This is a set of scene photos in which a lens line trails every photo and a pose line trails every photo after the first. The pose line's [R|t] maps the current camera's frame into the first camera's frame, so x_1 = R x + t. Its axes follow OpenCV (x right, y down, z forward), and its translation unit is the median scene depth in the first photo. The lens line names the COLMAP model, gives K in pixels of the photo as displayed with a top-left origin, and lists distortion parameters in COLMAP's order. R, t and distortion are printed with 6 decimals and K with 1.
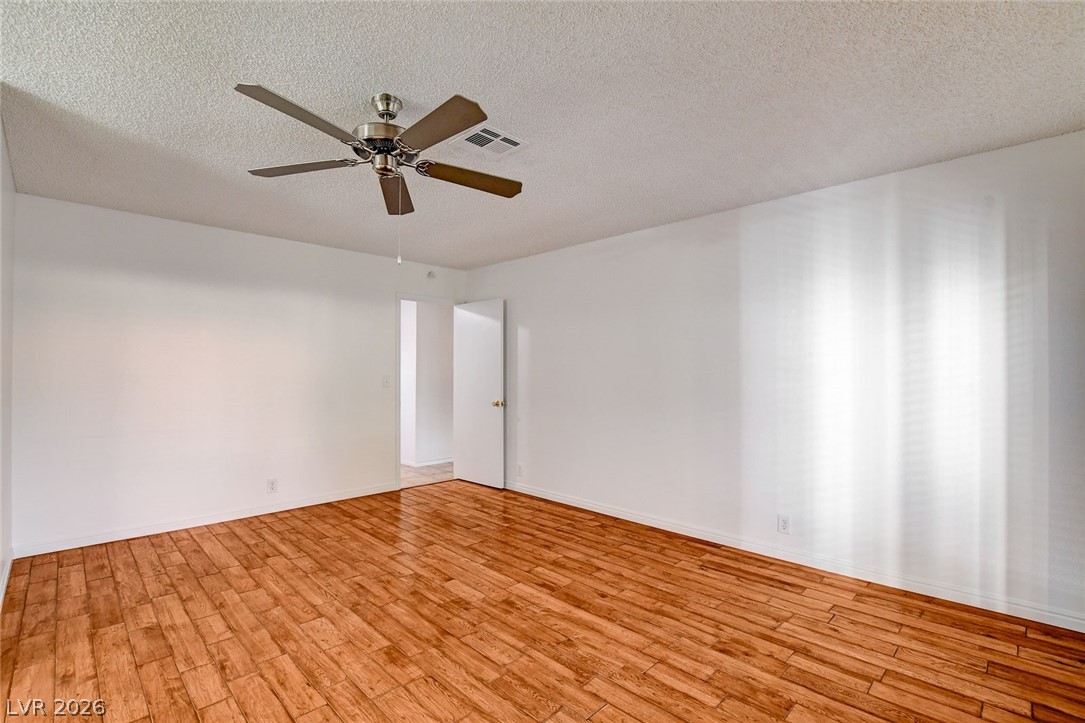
lens RADIAL K [[493.8, 0, 542.5], [0, 493.8, 361.5], [0, 0, 1]] dist [-0.029461, 0.000395]
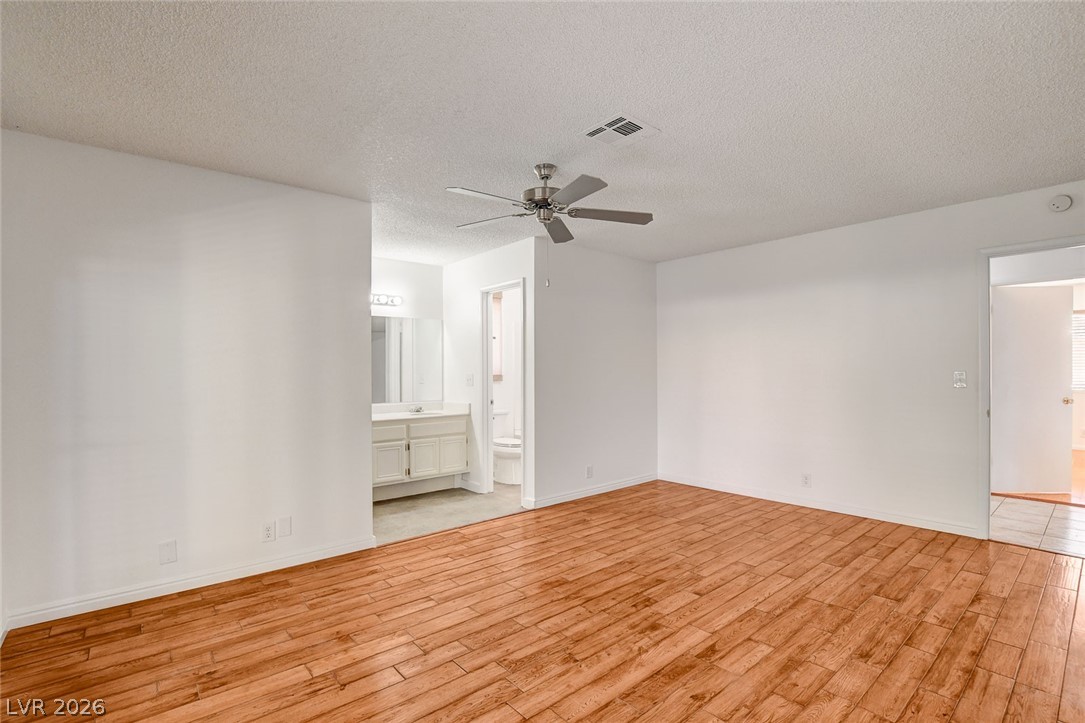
lens RADIAL K [[493.8, 0, 542.5], [0, 493.8, 361.5], [0, 0, 1]] dist [-0.029461, 0.000395]
pose [[-0.070189, -0.018210, -0.997367, 0.759006], [0.026551, 0.999445, -0.020116, 0.015613], [0.997180, -0.027893, -0.069667, 0.778756]]
